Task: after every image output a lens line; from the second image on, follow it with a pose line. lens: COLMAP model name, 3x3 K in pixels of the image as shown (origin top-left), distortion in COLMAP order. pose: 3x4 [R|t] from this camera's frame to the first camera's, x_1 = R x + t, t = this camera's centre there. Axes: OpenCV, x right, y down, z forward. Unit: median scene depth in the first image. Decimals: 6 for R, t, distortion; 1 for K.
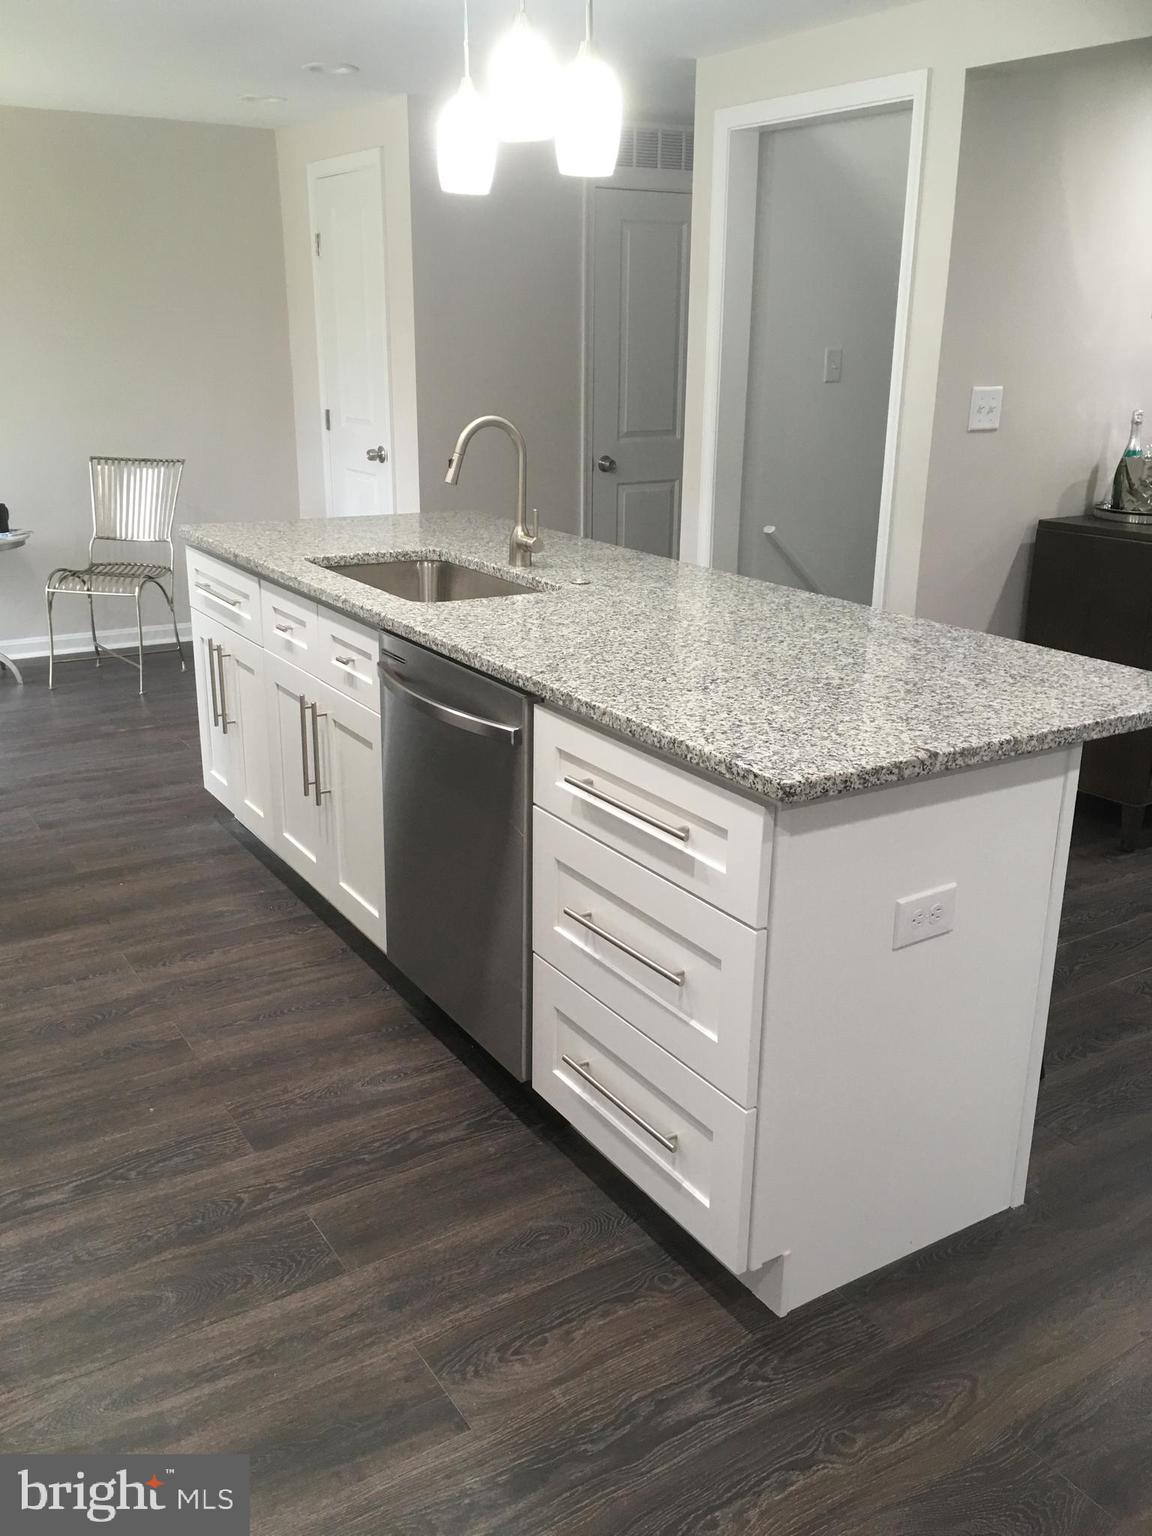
lens RADIAL K [[1323.5, 0, 576.0], [0, 1323.5, 768.0], [0, 0, 1]] dist [0.079891, -0.111532]
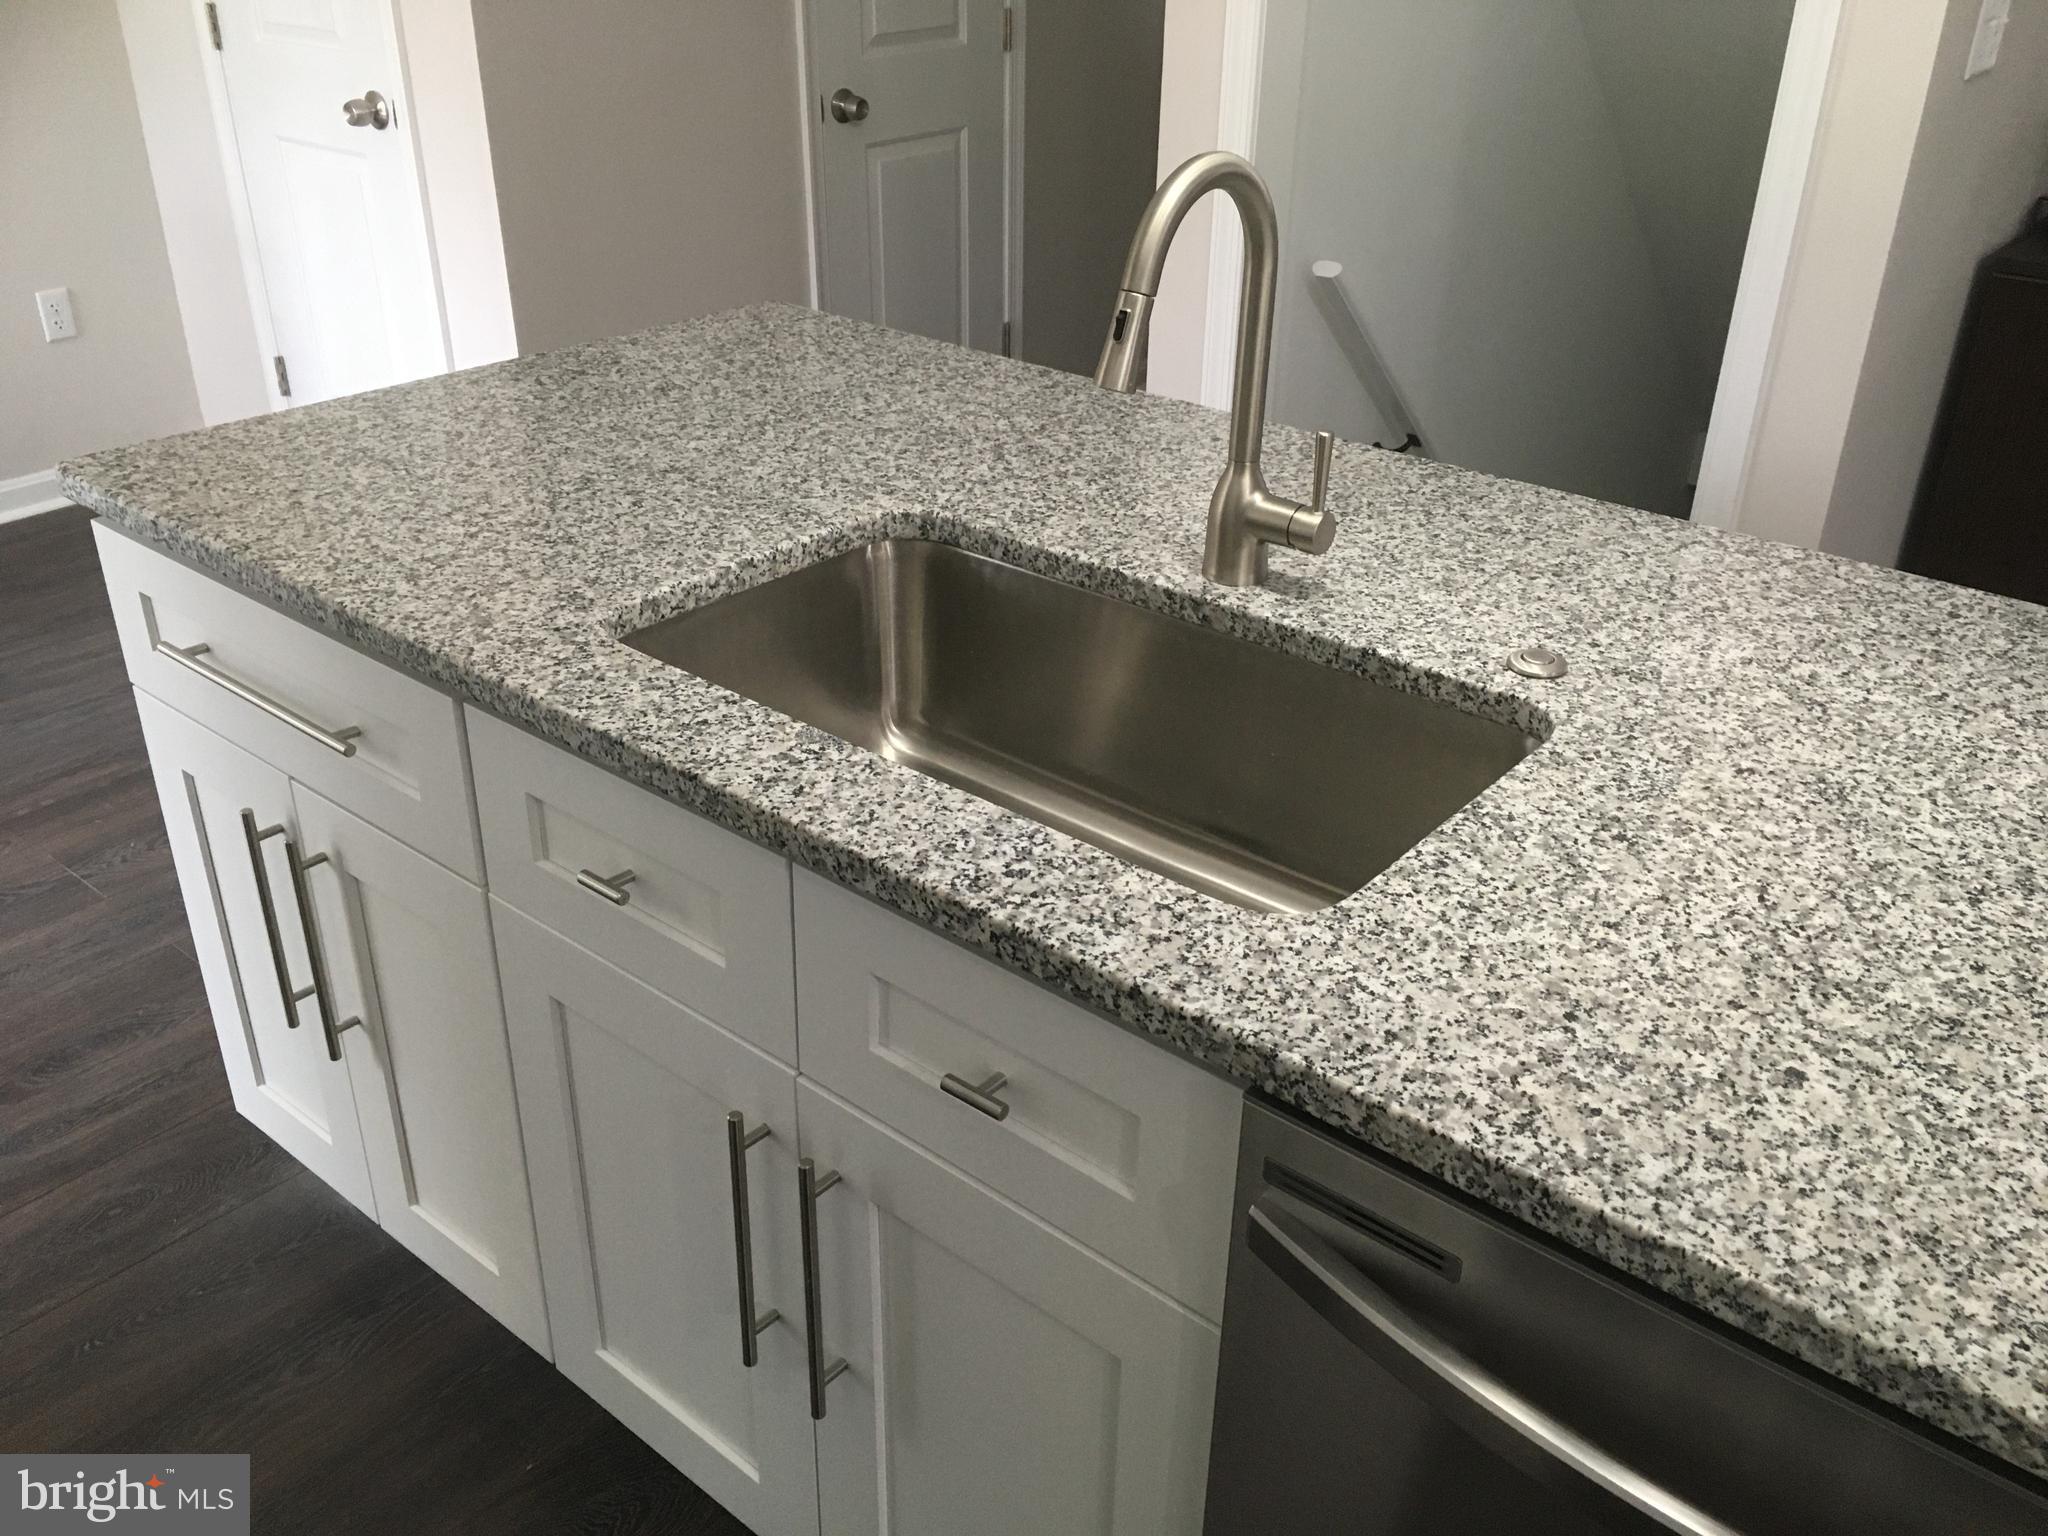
lens RADIAL K [[1764.7, 0, 1024.0], [0, 1764.7, 768.0], [0, 0, 1]] dist [0.079891, -0.111532]
pose [[0.952640, -0.145630, 0.266961, -0.158707], [0.094491, 0.976176, 0.195327, -0.138938], [-0.289046, -0.160851, 0.943705, 0.392644]]
